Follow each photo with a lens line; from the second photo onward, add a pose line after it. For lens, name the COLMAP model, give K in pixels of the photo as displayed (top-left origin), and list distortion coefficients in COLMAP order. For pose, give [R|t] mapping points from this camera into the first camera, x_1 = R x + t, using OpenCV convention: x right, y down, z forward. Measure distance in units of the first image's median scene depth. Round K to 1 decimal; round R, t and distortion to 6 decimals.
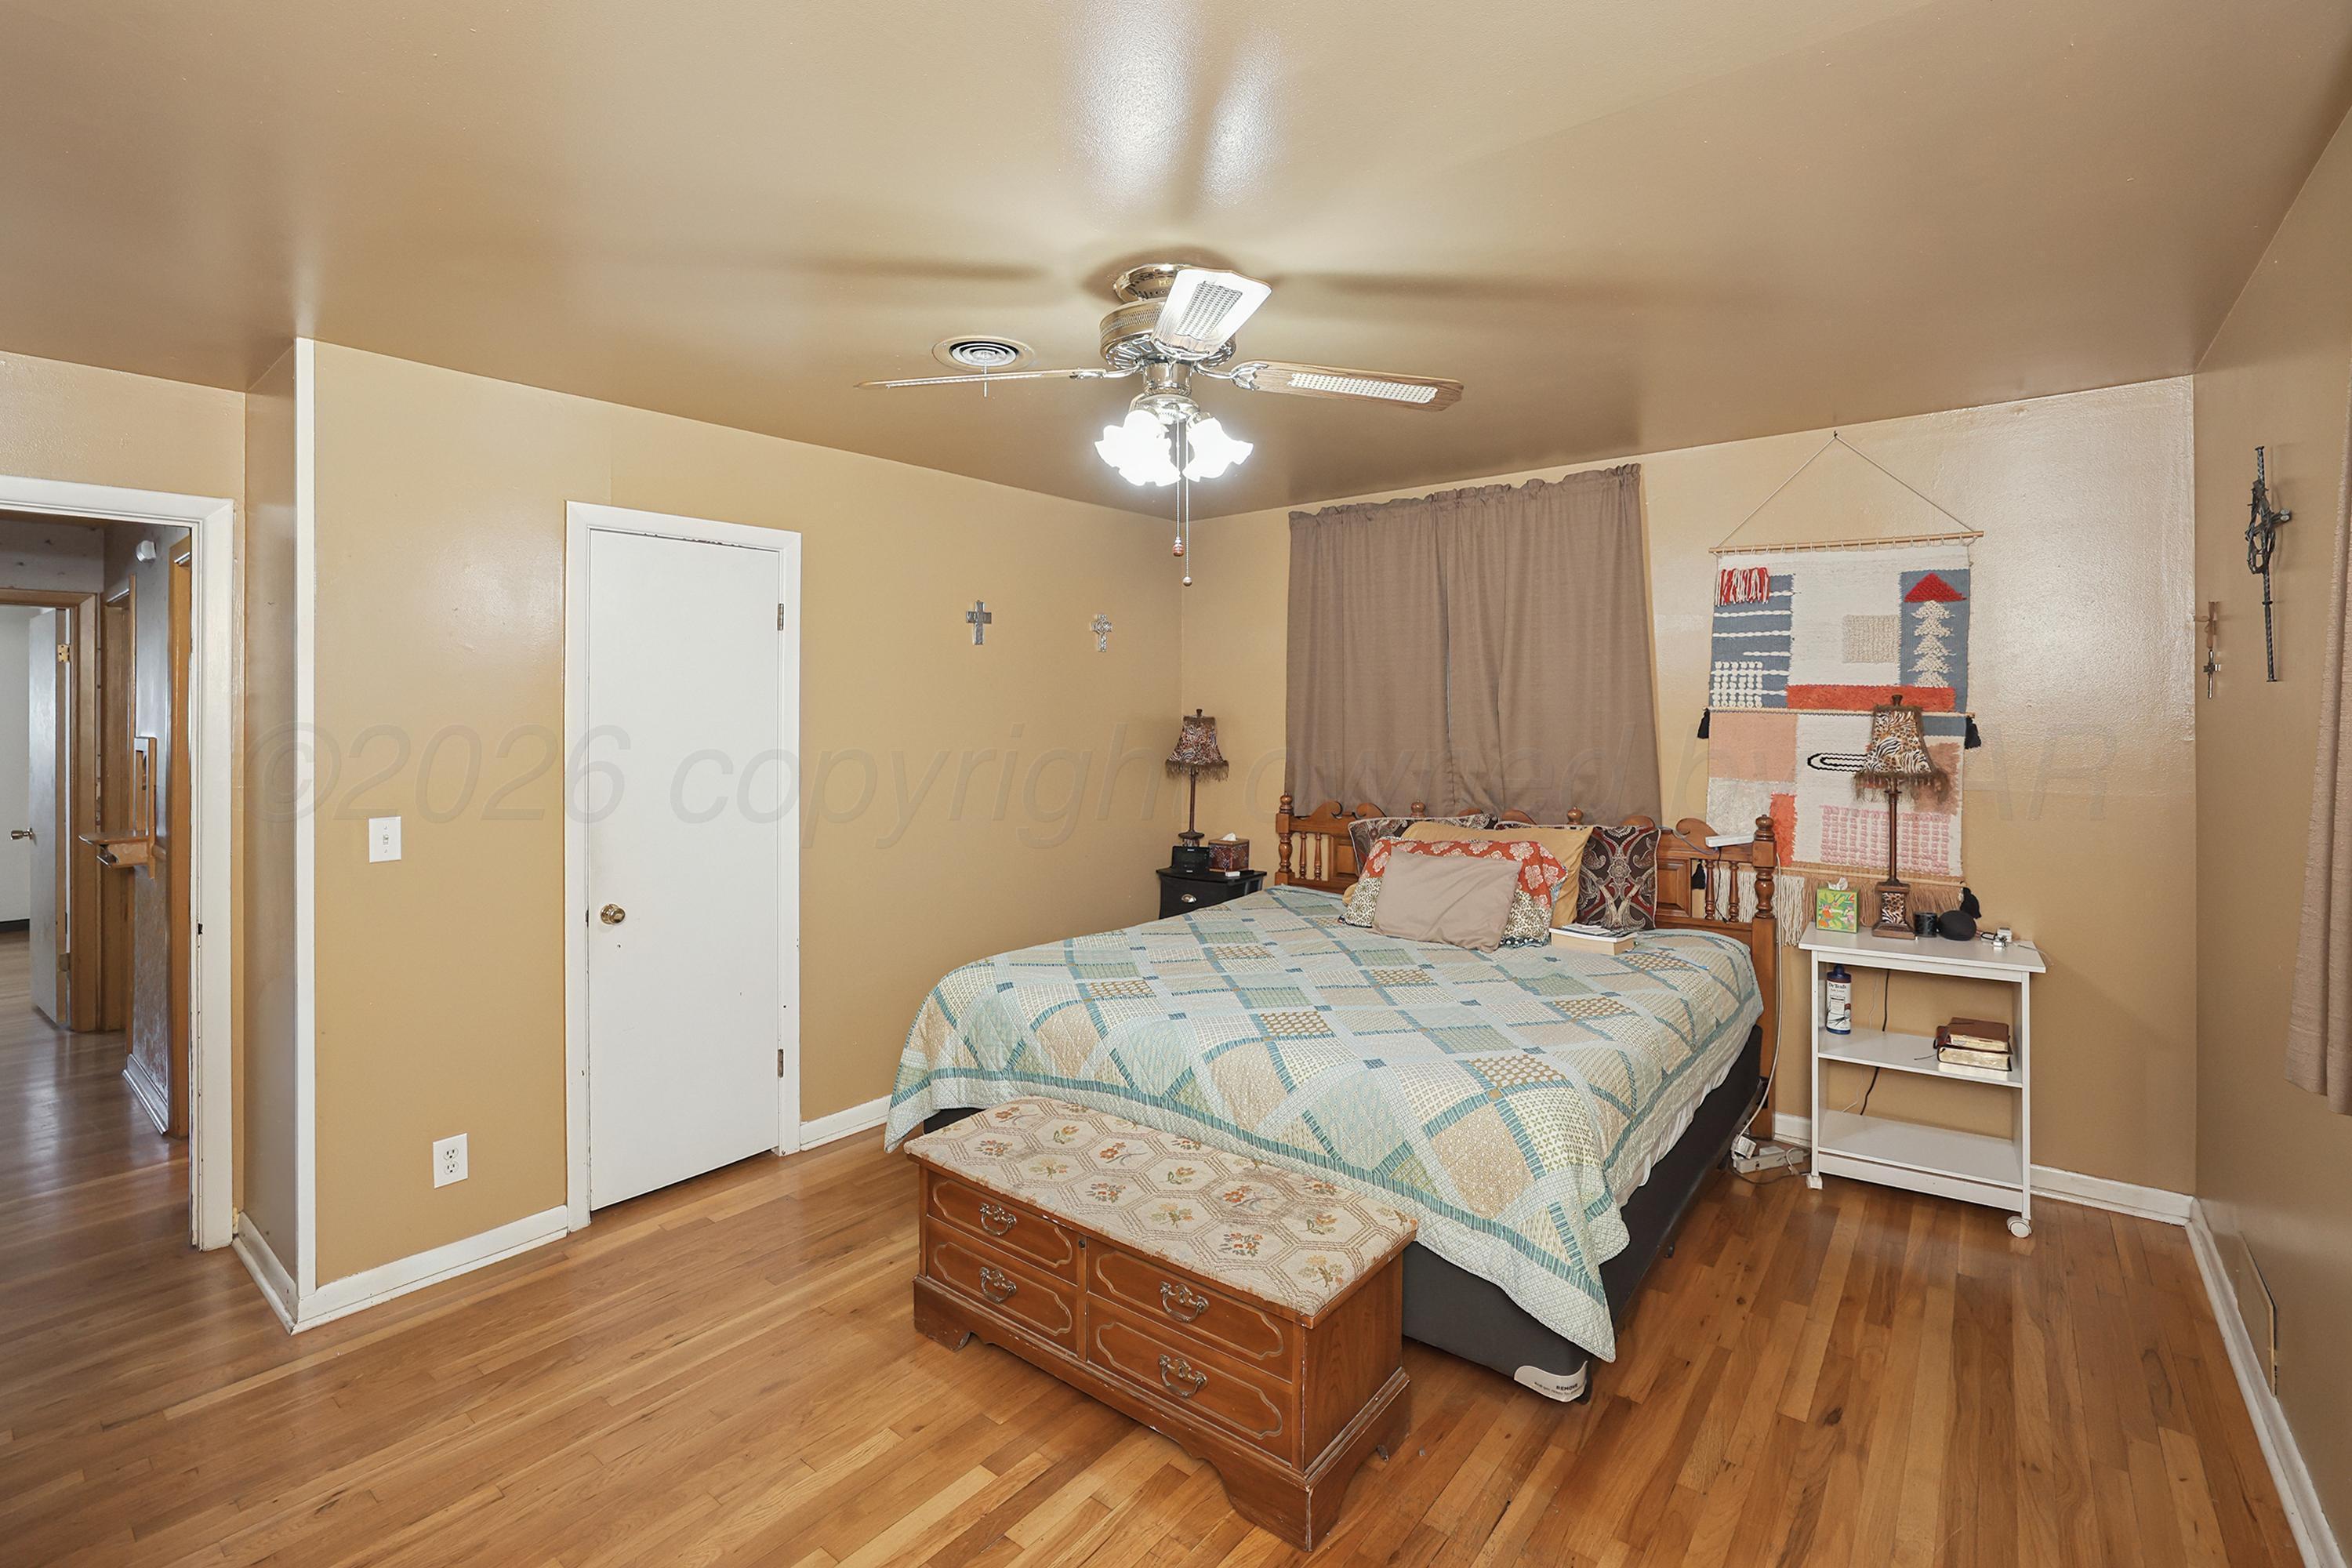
lens RADIAL K [[1060.1, 0, 1169.1], [0, 1060.1, 703.6], [0, 0, 1]] dist [-0.028259, 0.000599]
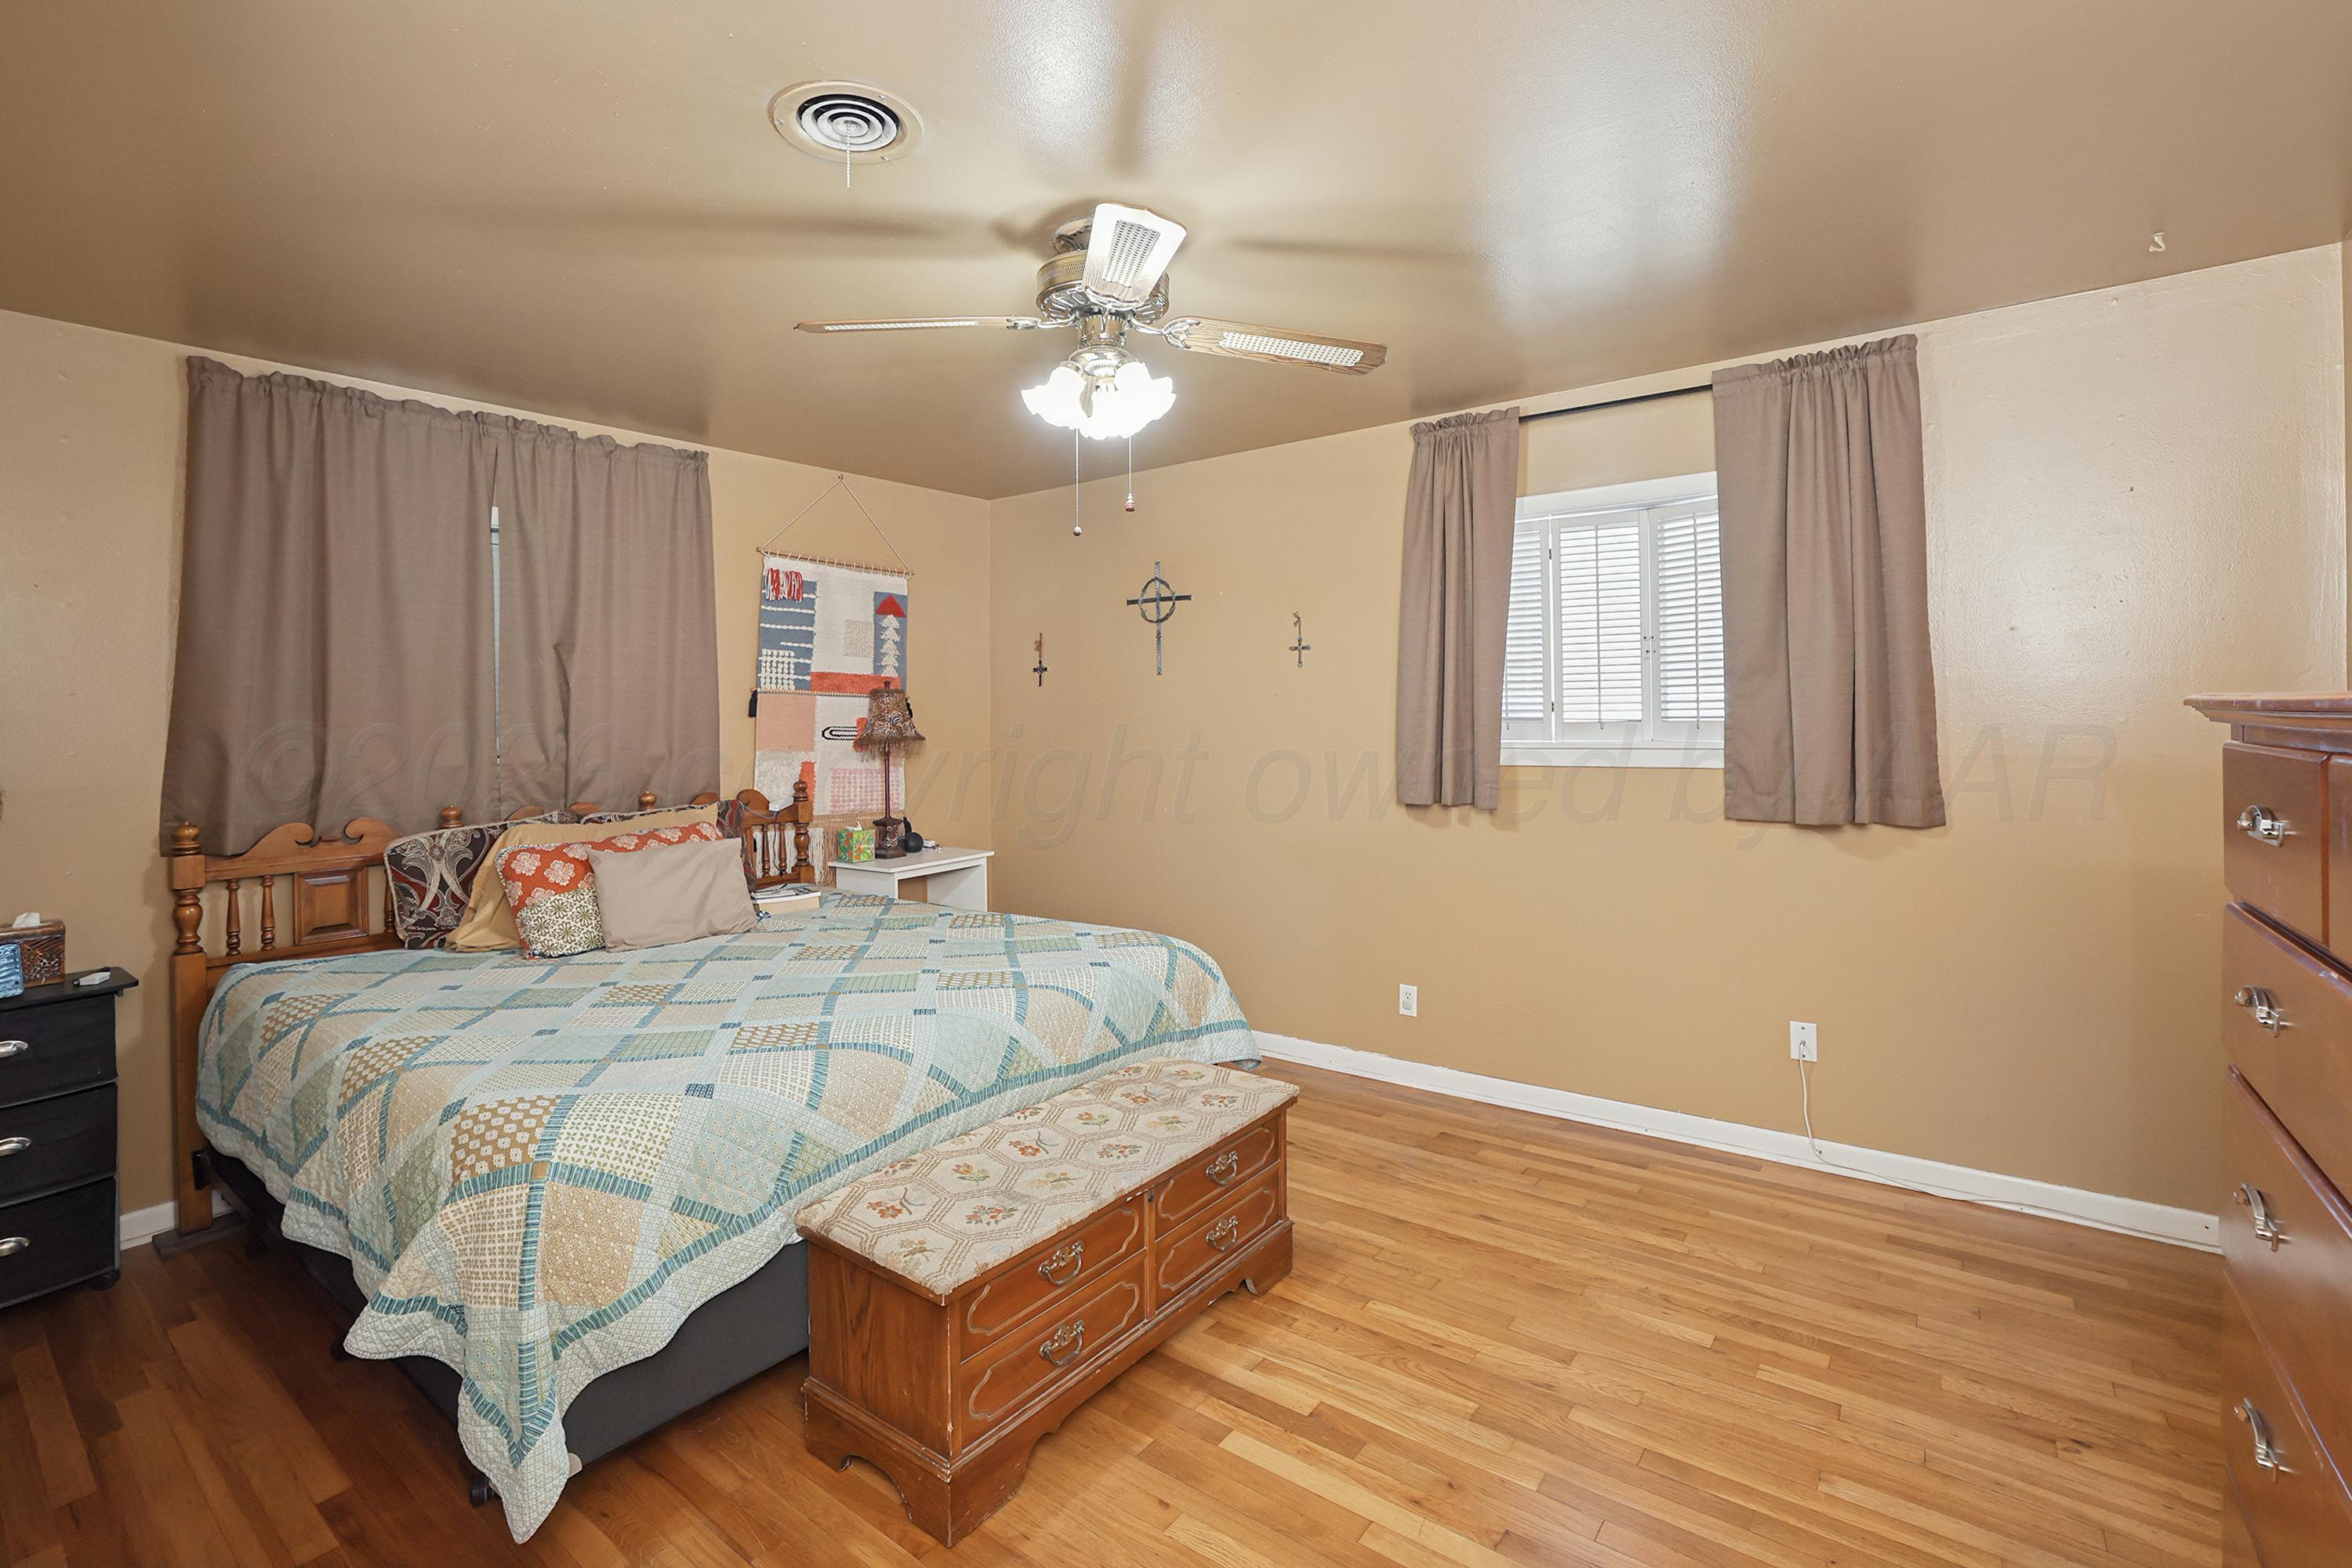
lens RADIAL K [[1048.8, 0, 1185.1], [0, 1048.8, 719.1], [0, 0, 1]] dist [-0.034888, 0.000620]
pose [[-0.022140, 0.000804, 0.999755, -0.669587], [0.009085, 0.999959, -0.000603, 0.044693], [-0.999714, 0.009070, -0.022146, 0.628486]]
